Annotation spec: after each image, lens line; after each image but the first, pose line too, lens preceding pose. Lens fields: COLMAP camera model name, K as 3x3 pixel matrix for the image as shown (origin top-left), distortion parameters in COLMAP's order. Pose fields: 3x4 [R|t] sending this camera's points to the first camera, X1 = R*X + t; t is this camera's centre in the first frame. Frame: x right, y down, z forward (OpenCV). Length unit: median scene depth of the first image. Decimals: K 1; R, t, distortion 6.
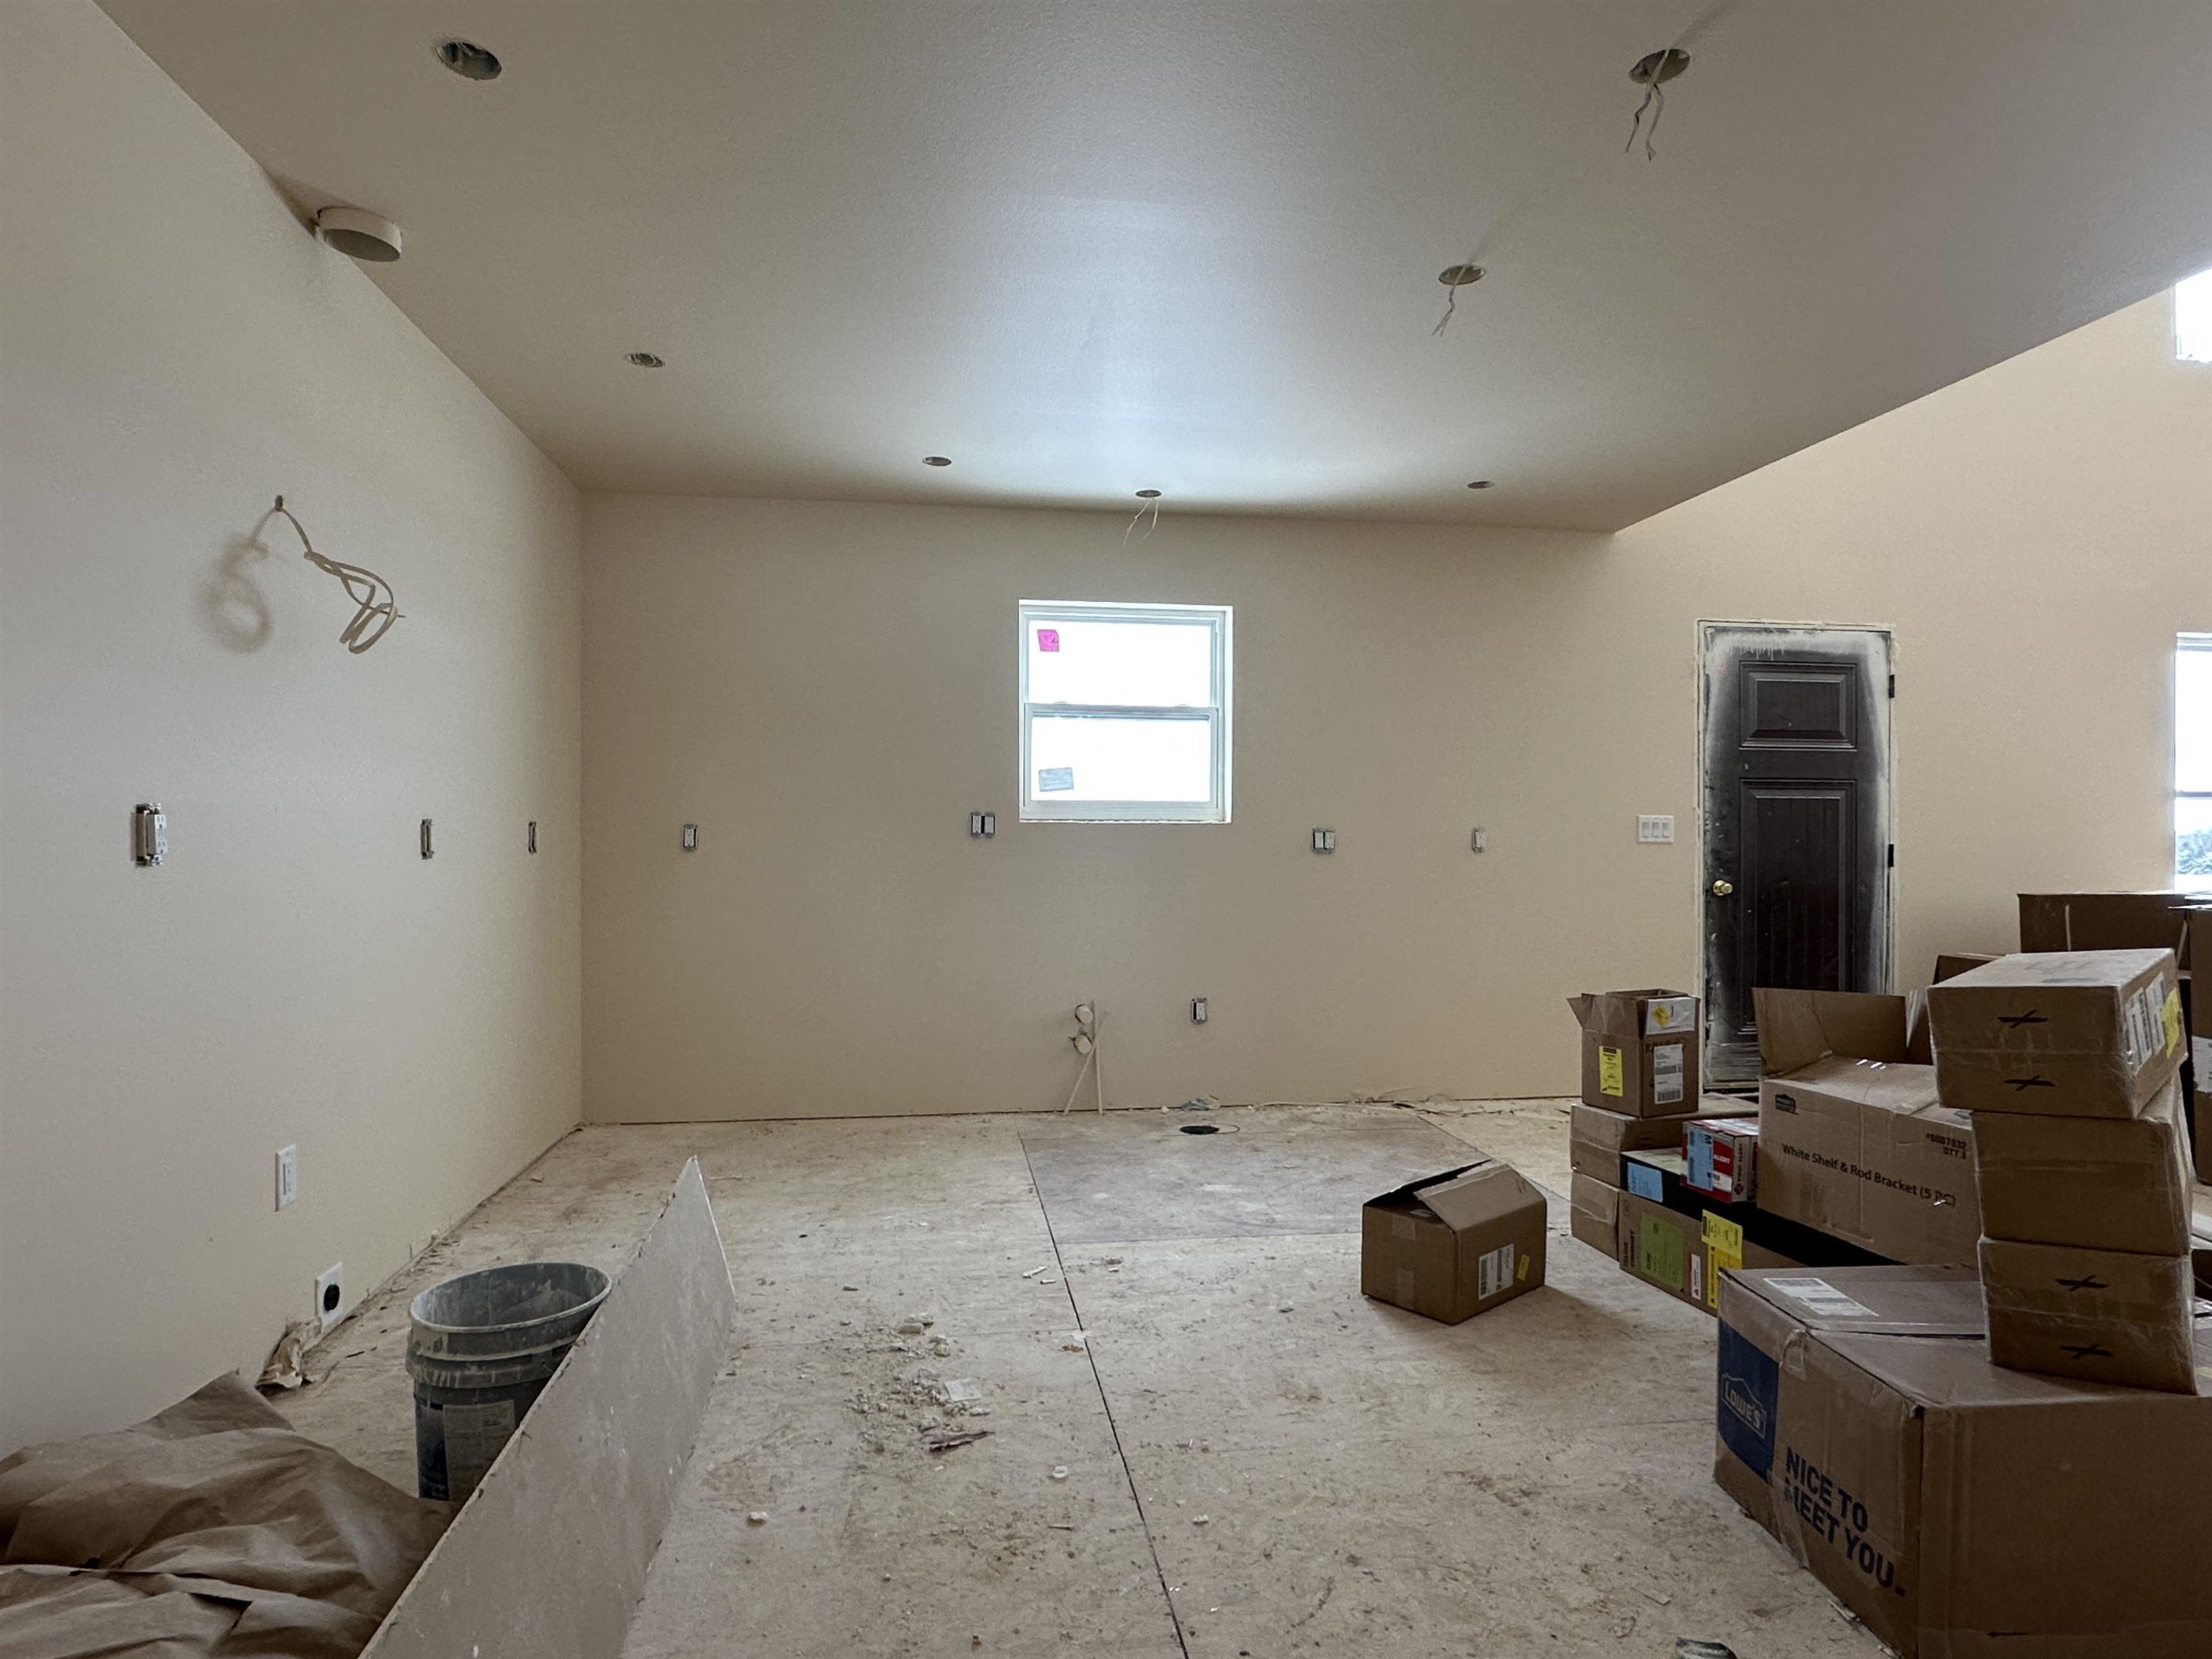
lens RADIAL K [[1260.6, 0, 1099.8], [0, 1260.6, 841.4], [0, 0, 1]] dist [-0.004092, 0.000625]
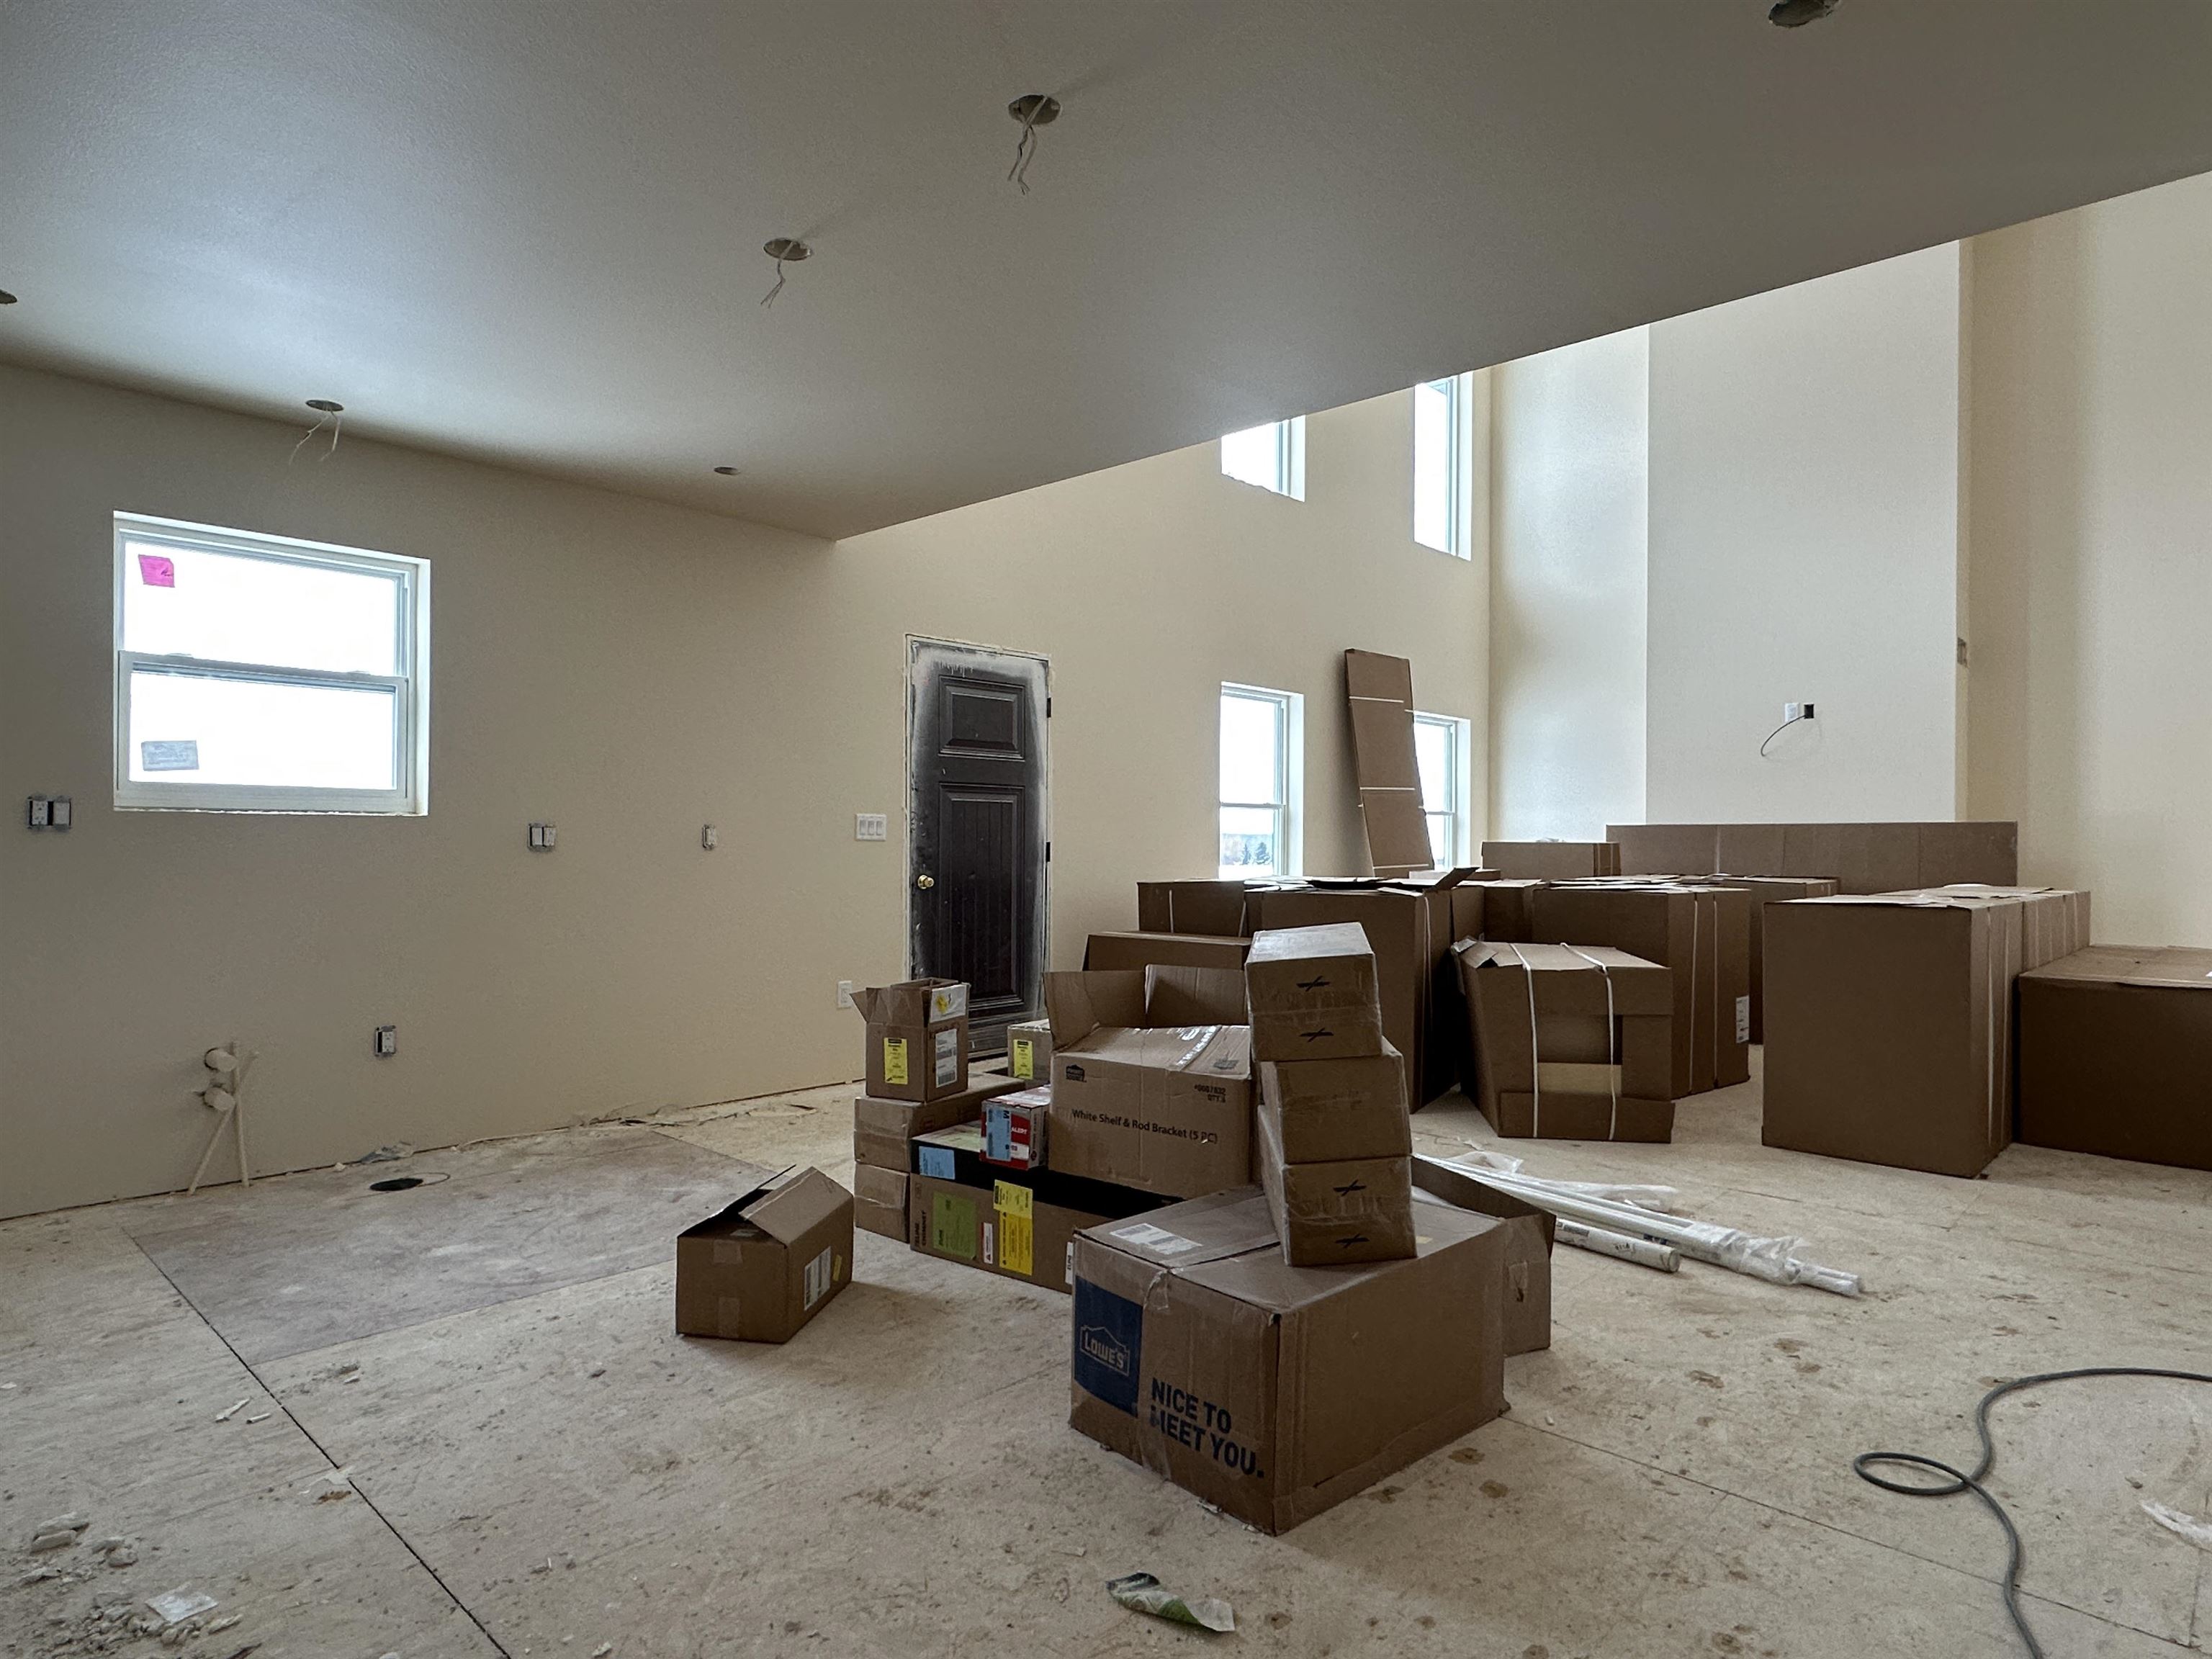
lens RADIAL K [[1260.6, 0, 1110.6], [0, 1260.6, 842.1], [0, 0, 1]] dist [-0.004092, 0.000625]
pose [[0.777945, 0.001395, 0.628331, -0.100611], [-0.003356, 0.999992, 0.001935, -0.000316], [-0.628323, -0.003614, 0.777944, 0.077202]]
